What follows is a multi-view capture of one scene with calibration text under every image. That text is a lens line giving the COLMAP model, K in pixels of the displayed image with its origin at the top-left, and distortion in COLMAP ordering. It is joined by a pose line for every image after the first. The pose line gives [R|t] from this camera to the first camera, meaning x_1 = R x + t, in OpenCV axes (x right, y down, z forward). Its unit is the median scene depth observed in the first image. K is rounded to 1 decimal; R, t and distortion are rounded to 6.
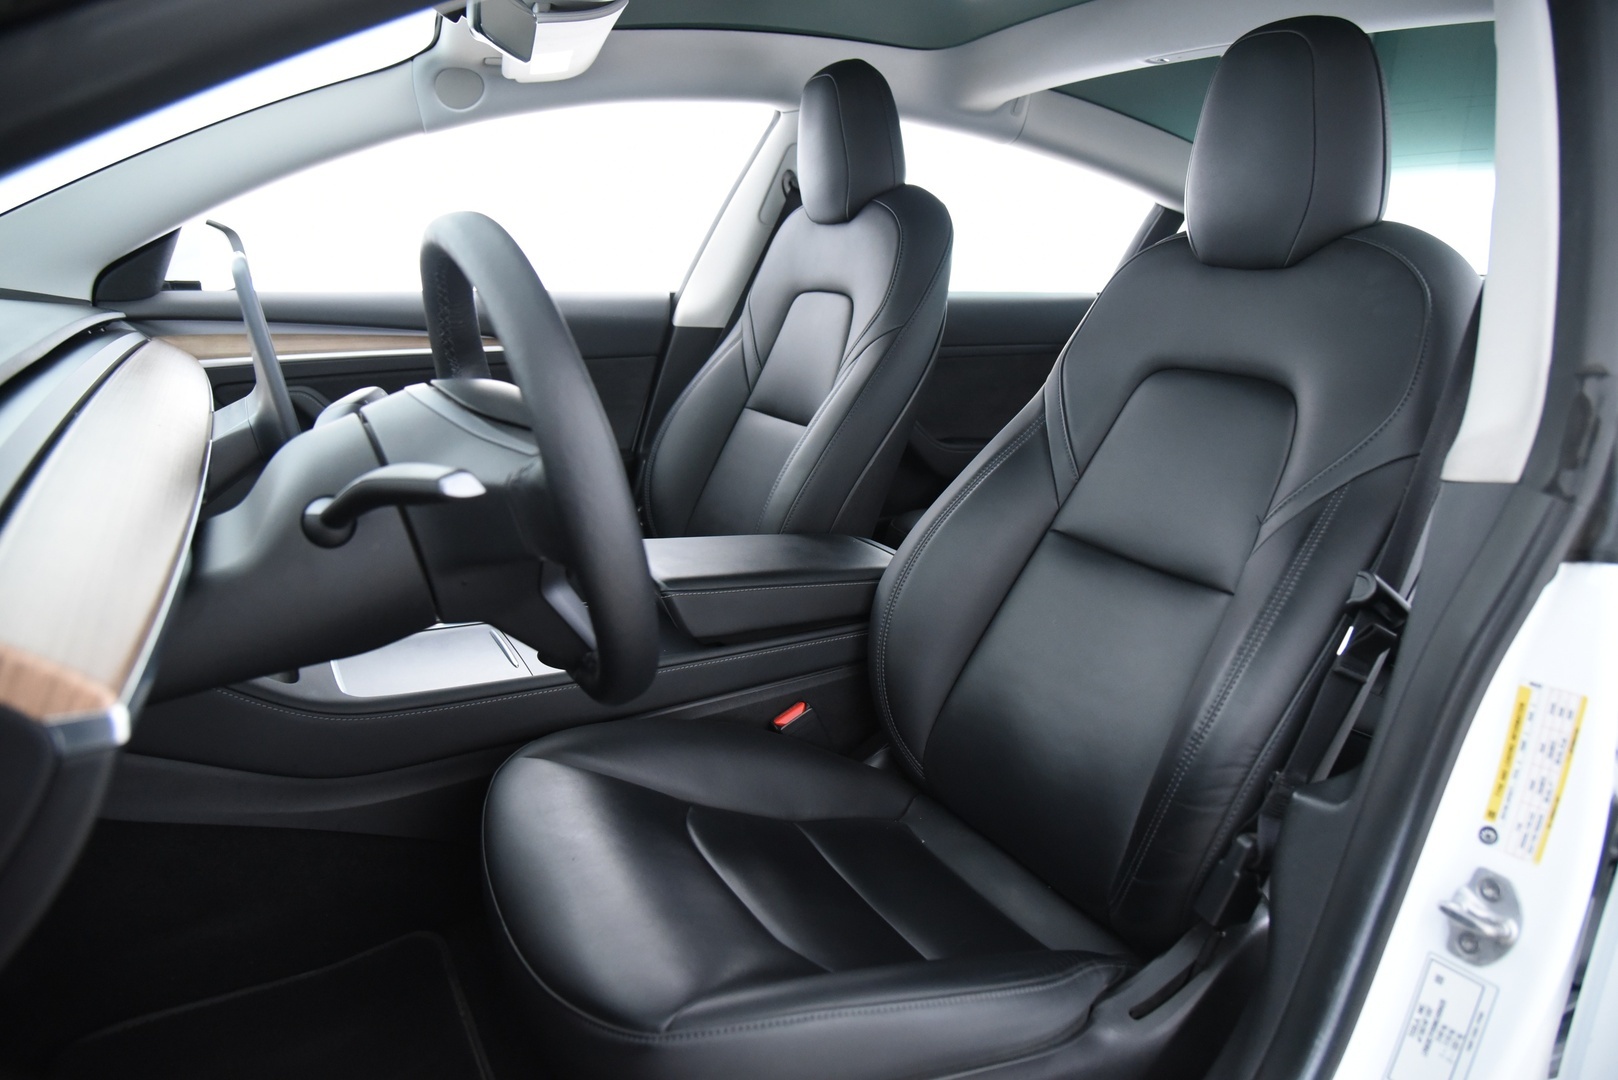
lens RADIAL K [[1020.9, 0, 777.0], [0, 1020.9, 545.6], [0, 0, 1]] dist [-0.044504, 0.000171]
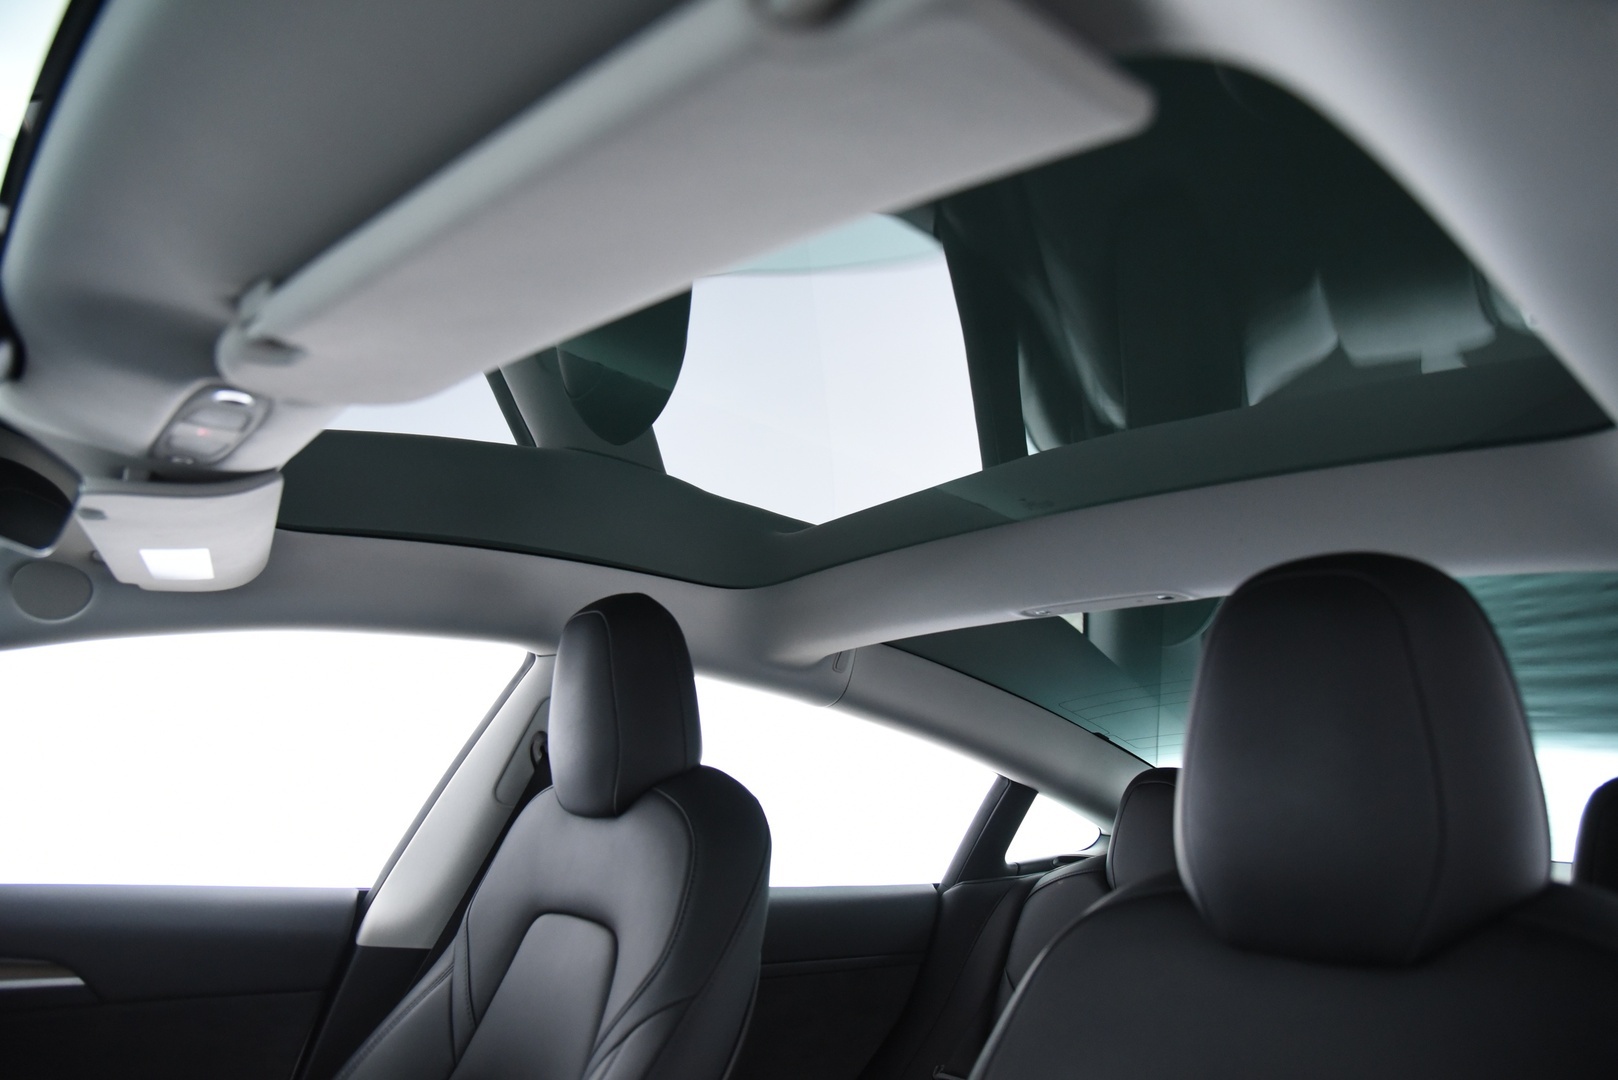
lens RADIAL K [[1020.9, 0, 777.0], [0, 1020.9, 545.6], [0, 0, 1]] dist [-0.044504, 0.000171]
pose [[0.980689, 0.069003, 0.182997, 0.035163], [0.029521, 0.872741, -0.487290, -0.128070], [-0.193334, 0.483283, 0.853850, 0.286770]]
